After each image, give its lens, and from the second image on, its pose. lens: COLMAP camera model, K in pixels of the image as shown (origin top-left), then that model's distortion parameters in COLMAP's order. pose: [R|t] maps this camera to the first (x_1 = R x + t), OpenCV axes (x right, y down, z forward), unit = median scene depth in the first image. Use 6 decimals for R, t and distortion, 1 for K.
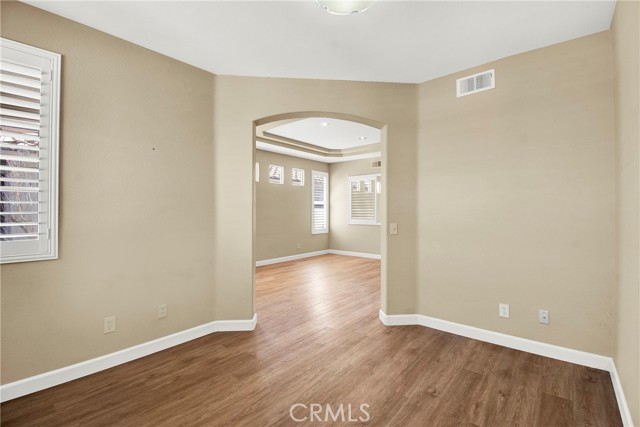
lens RADIAL K [[288.0, 0, 316.4], [0, 288.0, 212.5], [0, 0, 1]] dist [0.006901, -0.008832]
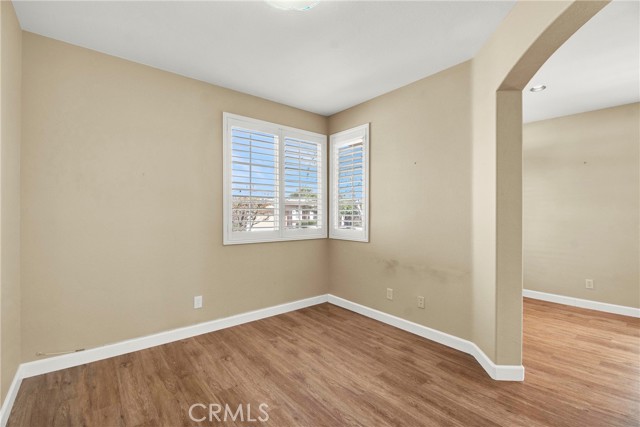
lens RADIAL K [[288.0, 0, 325.1], [0, 288.0, 209.6], [0, 0, 1]] dist [0.006901, -0.008832]
pose [[-0.161047, -0.014297, -0.986843, 0.792706], [-0.005683, 0.999892, -0.013559, -0.008178], [0.986930, 0.003425, -0.161110, 0.965911]]
